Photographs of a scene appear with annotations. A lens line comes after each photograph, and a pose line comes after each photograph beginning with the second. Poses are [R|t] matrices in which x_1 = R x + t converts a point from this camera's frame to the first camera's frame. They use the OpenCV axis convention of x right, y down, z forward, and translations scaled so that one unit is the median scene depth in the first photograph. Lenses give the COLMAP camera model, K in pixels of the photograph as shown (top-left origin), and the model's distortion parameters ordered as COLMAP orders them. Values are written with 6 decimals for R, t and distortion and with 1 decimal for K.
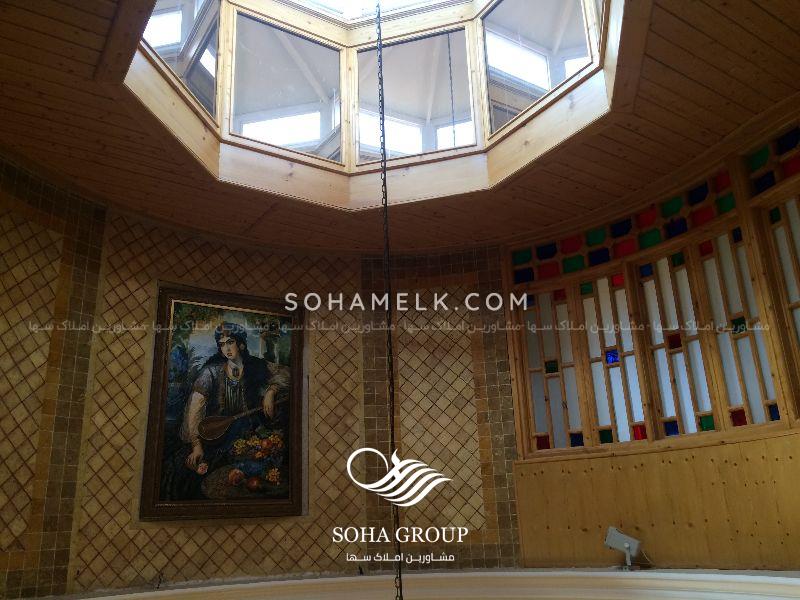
lens RADIAL K [[684.6, 0, 400.0], [0, 684.6, 300.0], [0, 0, 1]] dist [0.080363, -0.106890]
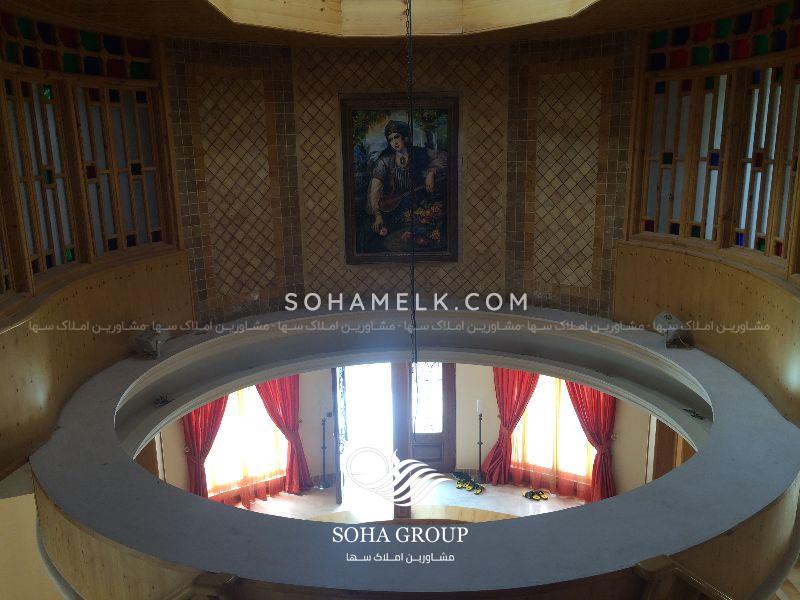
lens RADIAL K [[684.6, 0, 400.0], [0, 684.6, 300.0], [0, 0, 1]] dist [0.080363, -0.106890]
pose [[0.864258, 0.137605, -0.483863, 0.436817], [0.143487, 0.854470, 0.499292, -0.329346], [0.482152, -0.500945, 0.718738, -0.083775]]
